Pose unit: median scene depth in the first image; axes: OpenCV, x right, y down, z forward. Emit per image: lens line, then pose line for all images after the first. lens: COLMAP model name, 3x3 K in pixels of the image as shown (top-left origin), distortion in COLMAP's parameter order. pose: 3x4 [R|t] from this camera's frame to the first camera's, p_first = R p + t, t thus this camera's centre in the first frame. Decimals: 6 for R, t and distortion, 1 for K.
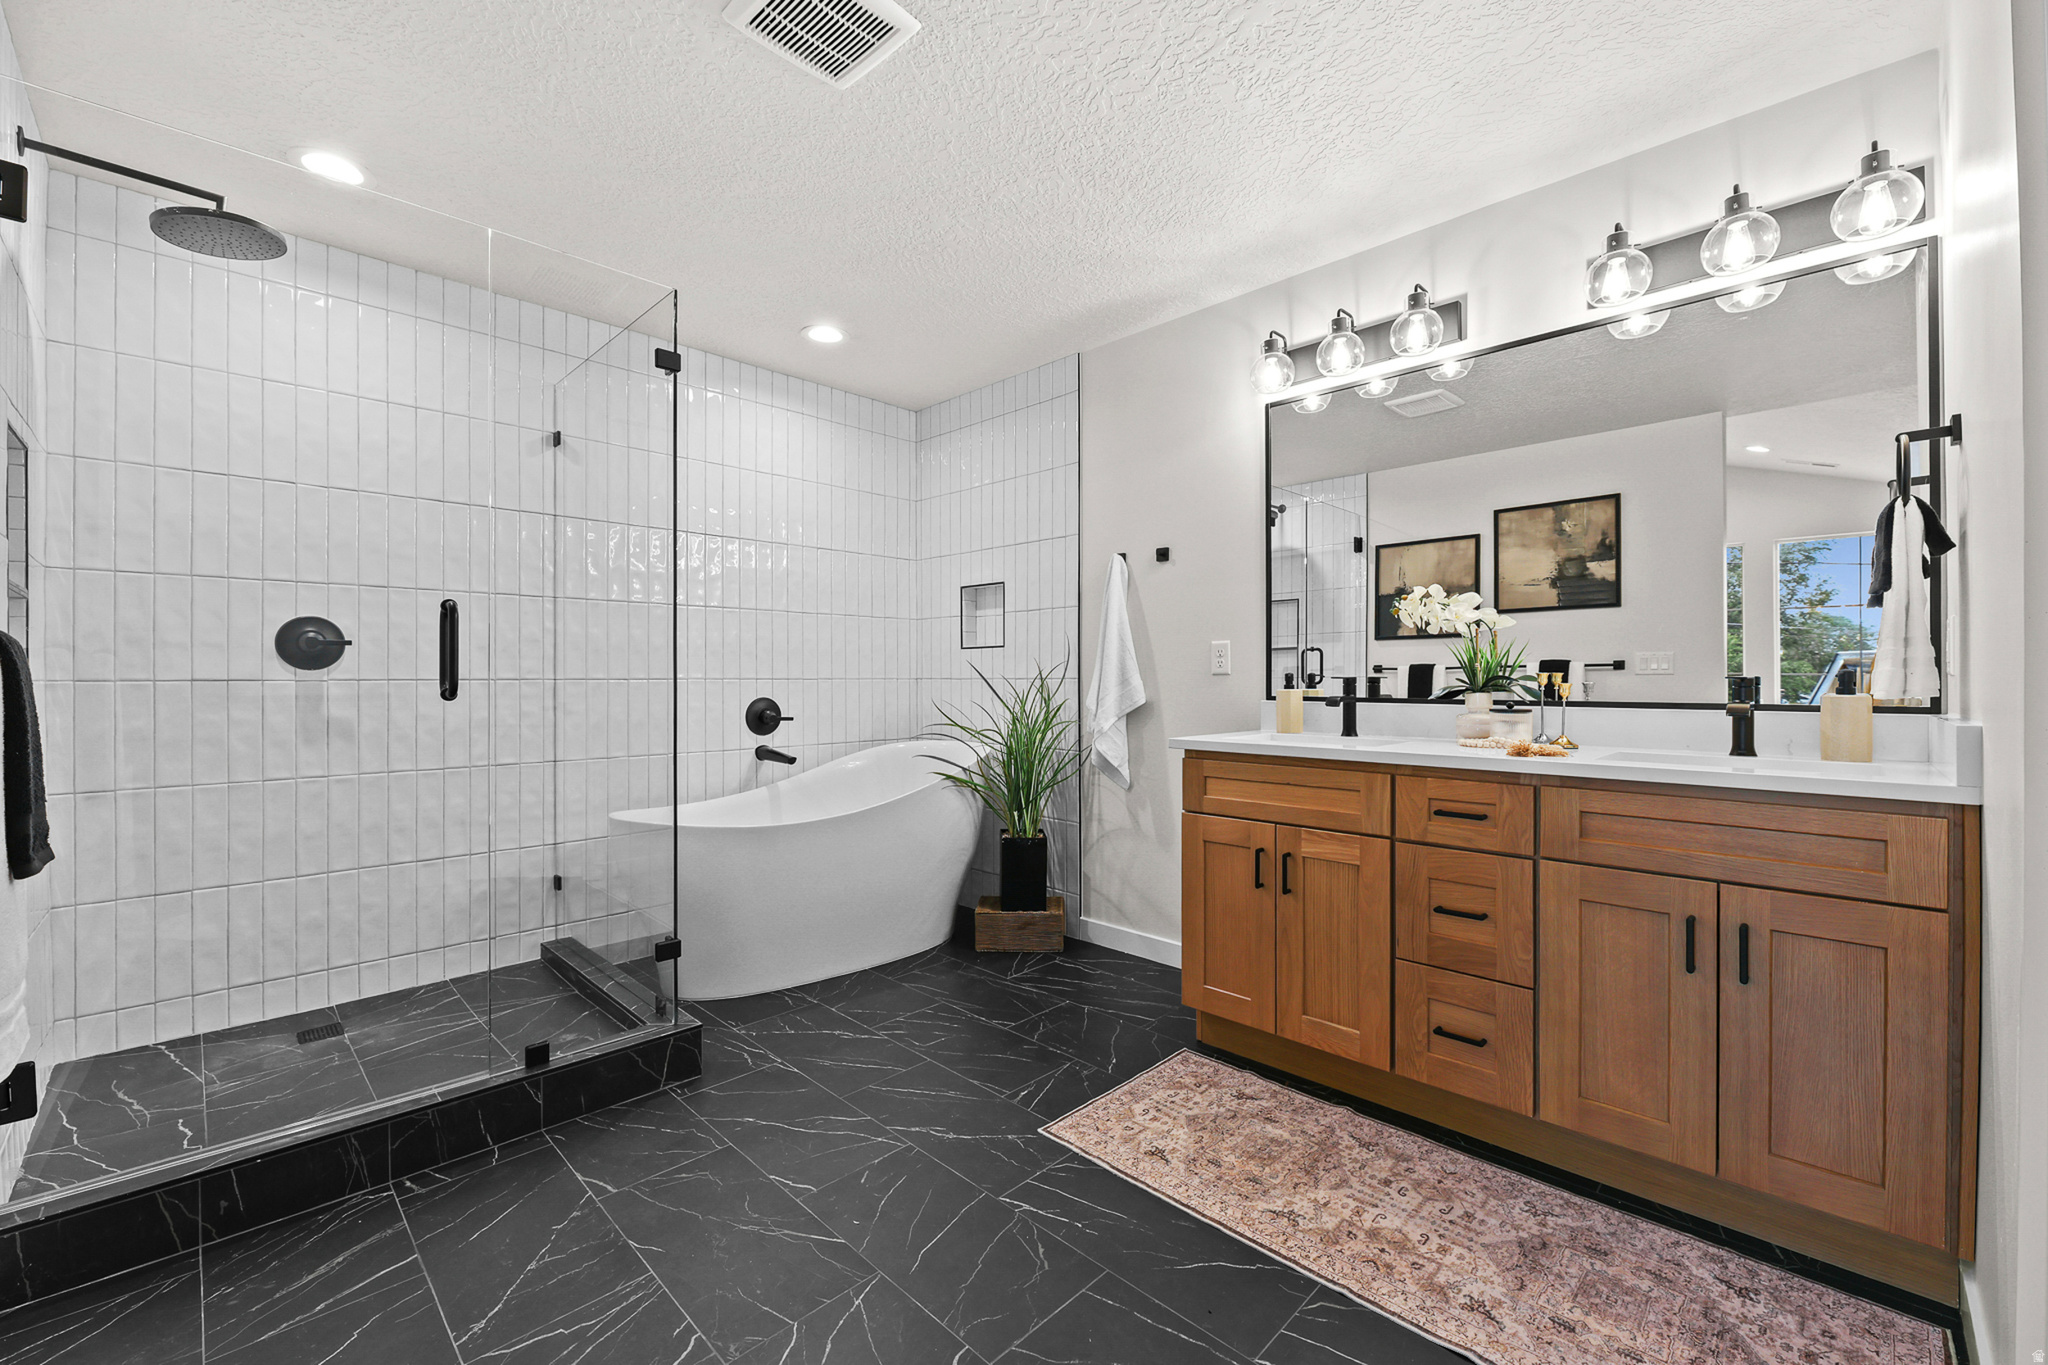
lens RADIAL K [[870.0, 0, 1016.4], [0, 870.0, 640.6], [0, 0, 1]] dist [-0.001013, -0.001104]
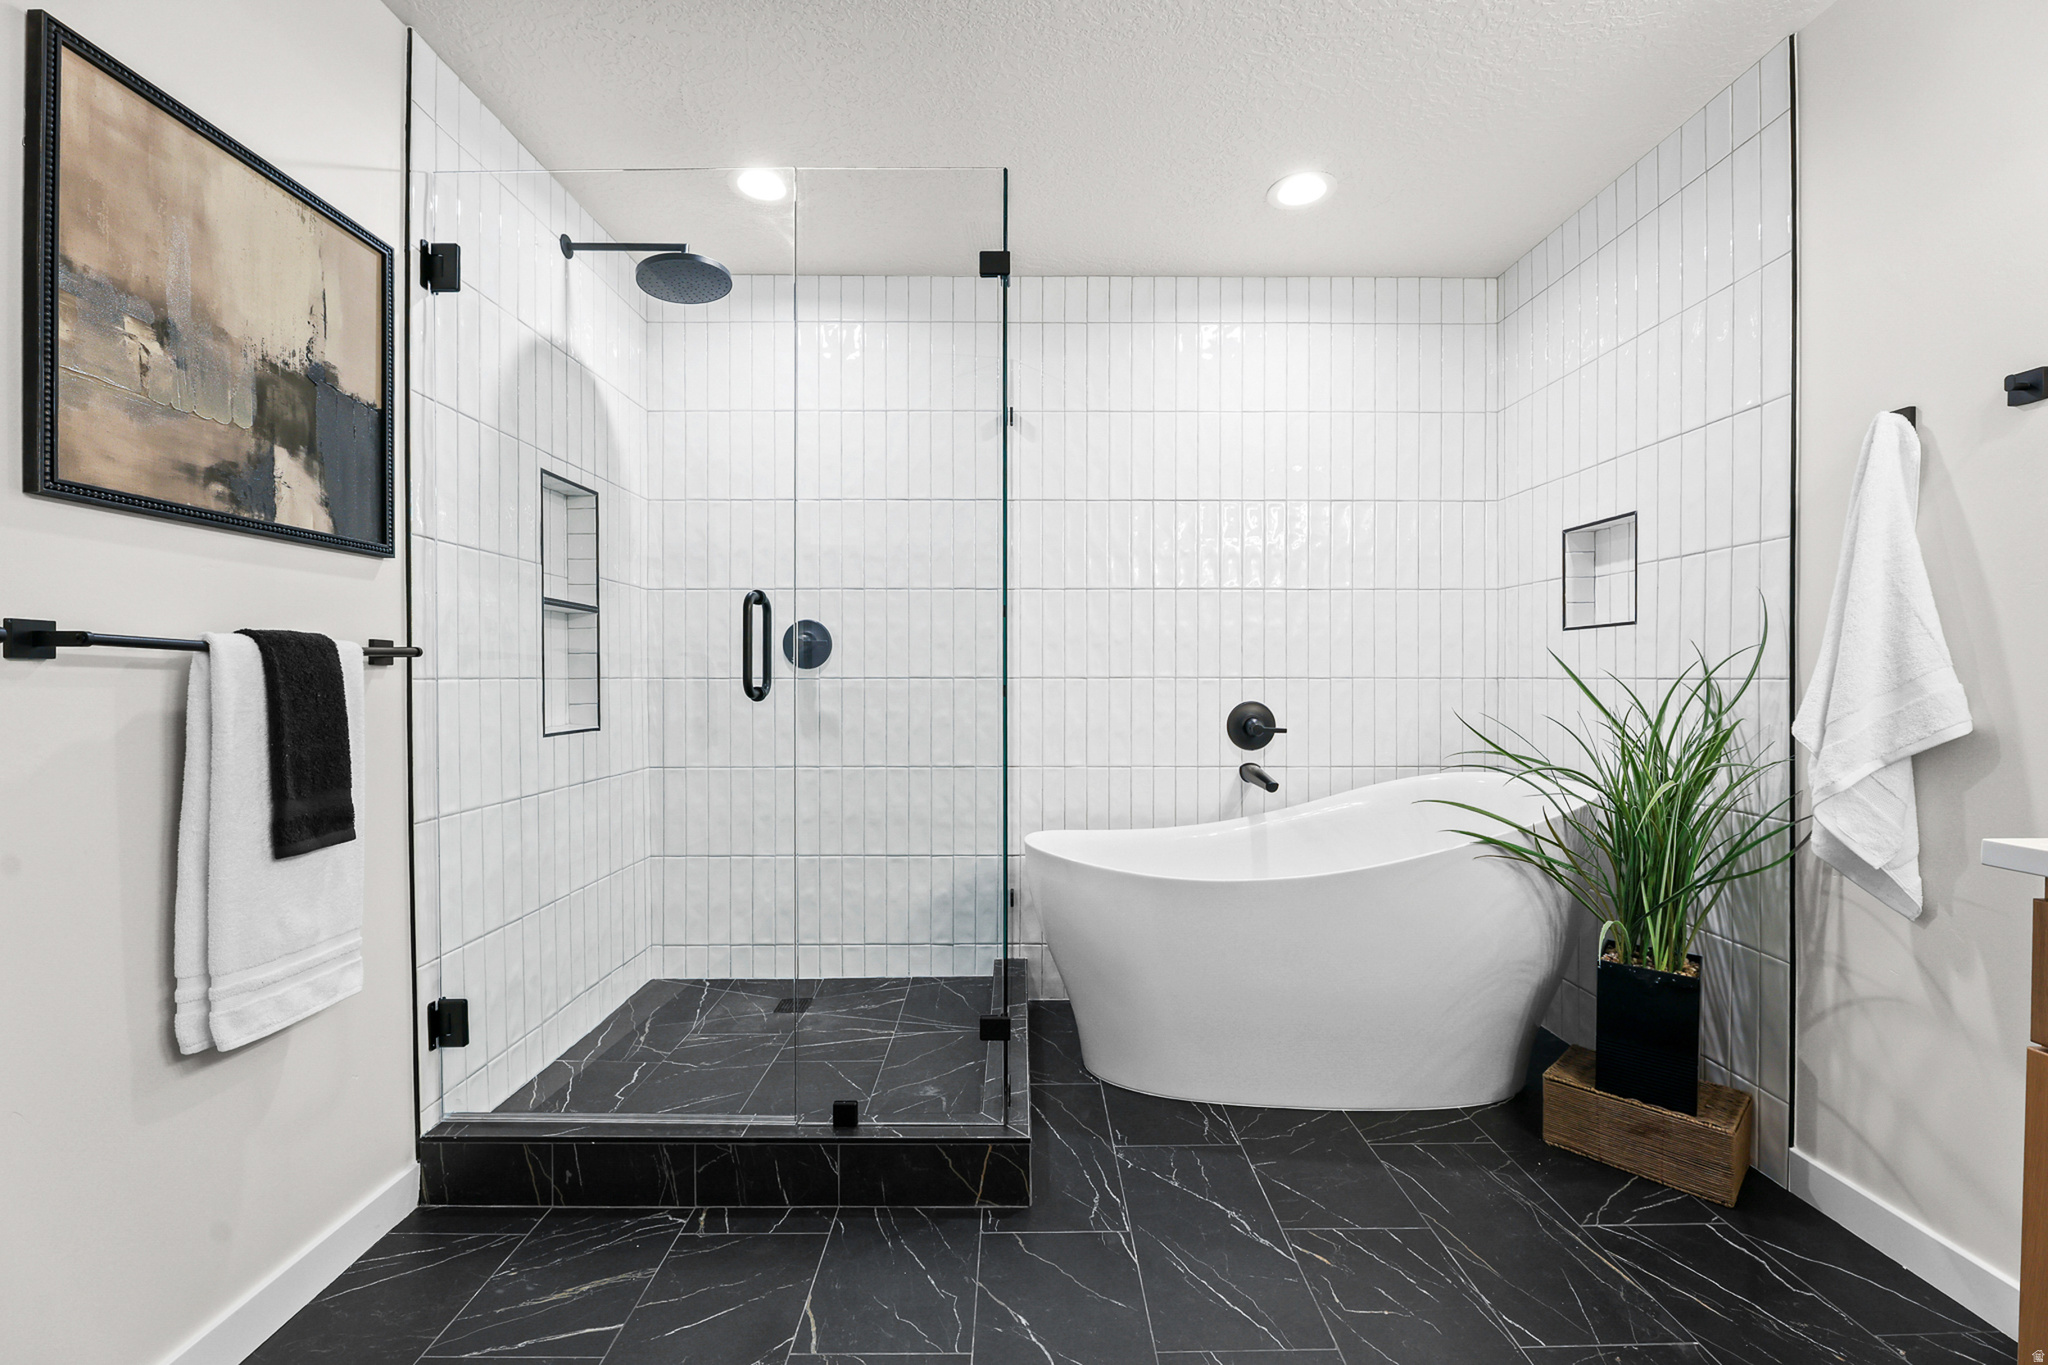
lens RADIAL K [[847.7, 0, 1019.6], [0, 847.7, 669.4], [0, 0, 1]] dist [0.002978, -0.005621]
pose [[0.708062, -0.004599, -0.706136, 0.108468], [0.029389, 0.999304, 0.022960, 0.014942], [0.705539, -0.037010, 0.707704, 0.357908]]
